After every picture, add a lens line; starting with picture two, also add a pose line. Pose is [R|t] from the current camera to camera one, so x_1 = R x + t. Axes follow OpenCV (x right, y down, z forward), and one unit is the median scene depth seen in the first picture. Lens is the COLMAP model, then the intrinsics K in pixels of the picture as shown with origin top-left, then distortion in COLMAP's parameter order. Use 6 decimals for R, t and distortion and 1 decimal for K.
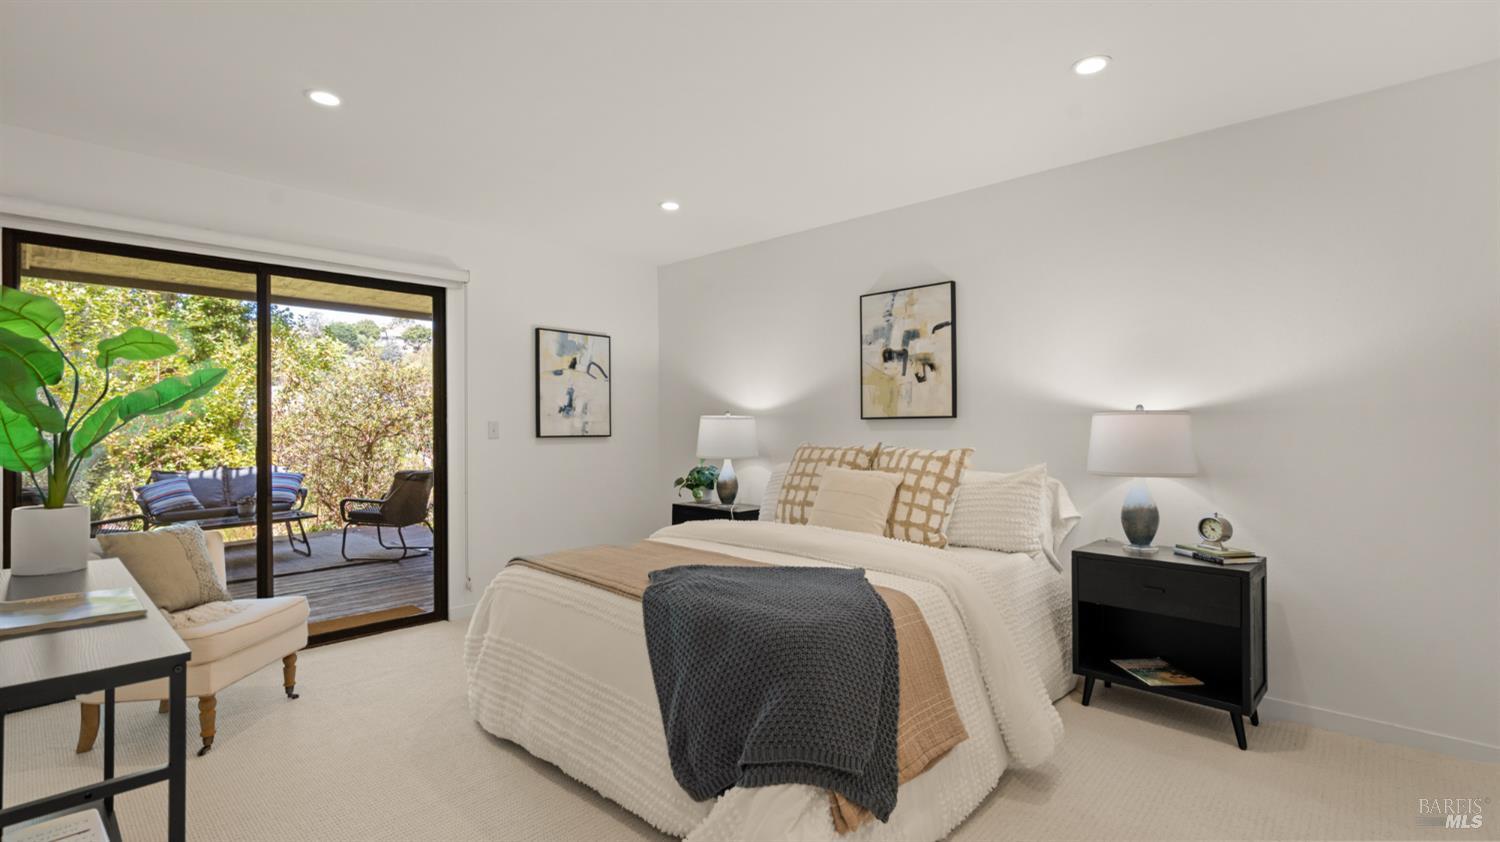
lens RADIAL K [[700.9, 0, 757.1], [0, 700.9, 422.9], [0, 0, 1]] dist [-0.011667, 0.002358]
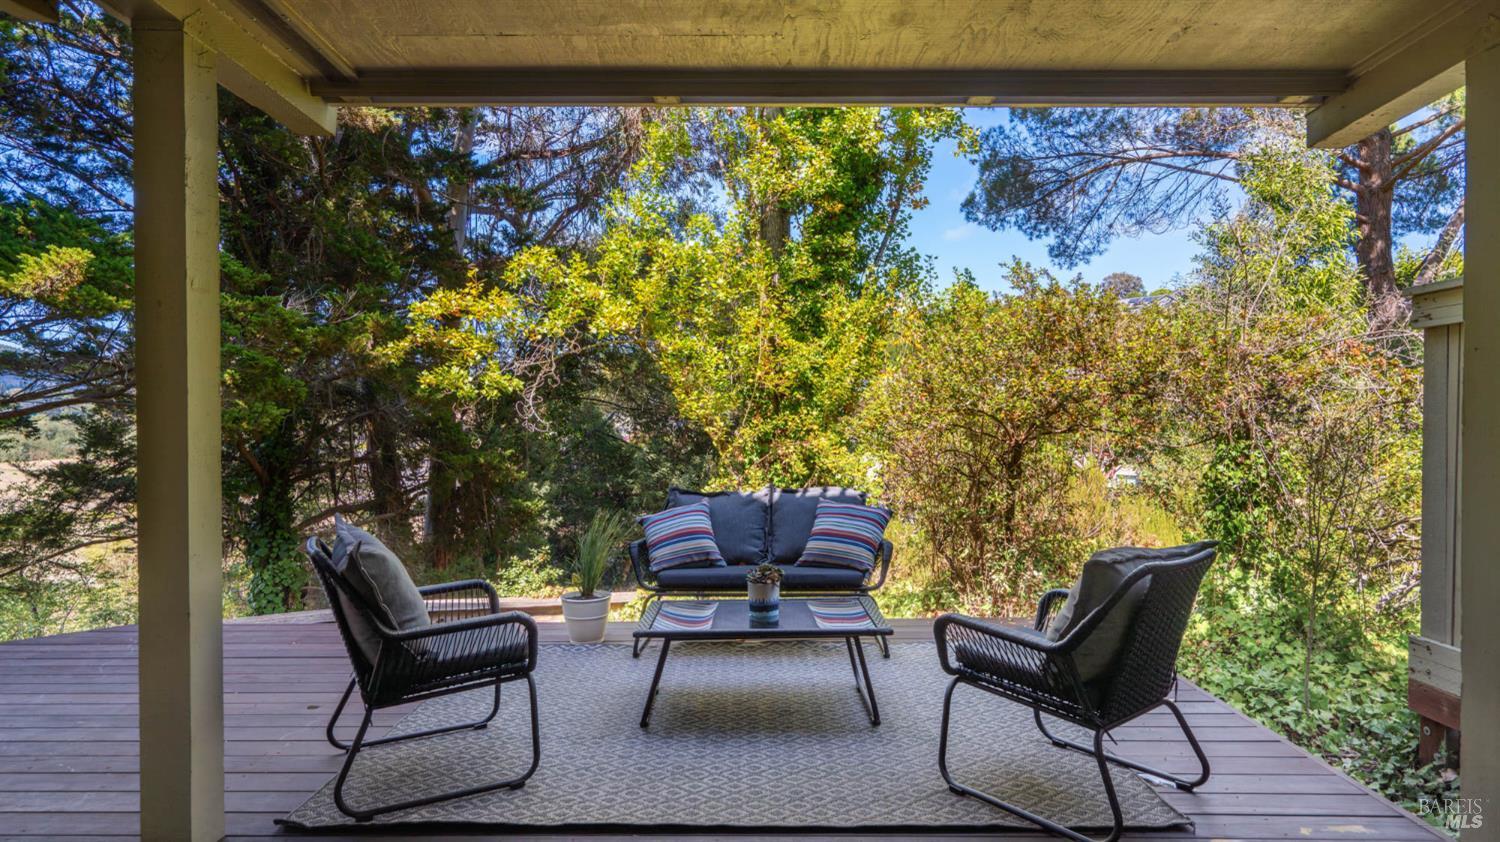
lens RADIAL K [[822.2, 0, 759.9], [0, 822.2, 416.3], [0, 0, 1]] dist [0.038405, -0.002772]
pose [[0.684460, 0.002725, -0.729045, -0.462050], [-0.001176, 0.999996, 0.002634, 0.010597], [0.729049, -0.000946, 0.684461, 0.850682]]
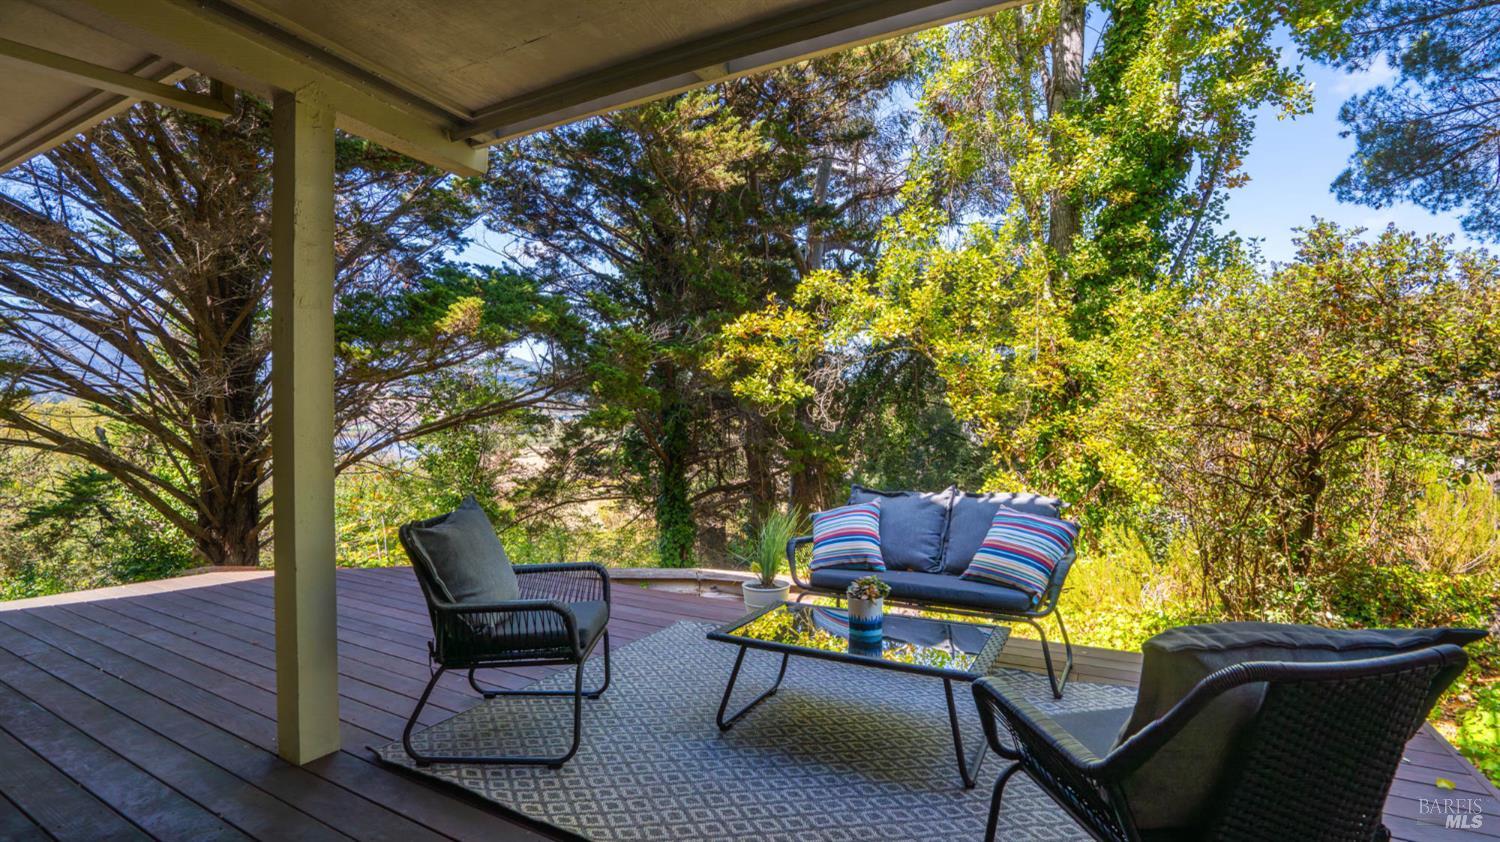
lens RADIAL K [[700.9, 0, 757.8], [0, 700.9, 411.6], [0, 0, 1]] dist [-0.011667, 0.002358]
pose [[0.265296, -0.004772, -0.964155, -0.473662], [-0.003772, 0.999975, -0.005987, 0.015611], [0.964160, 0.005225, 0.265271, 1.114485]]
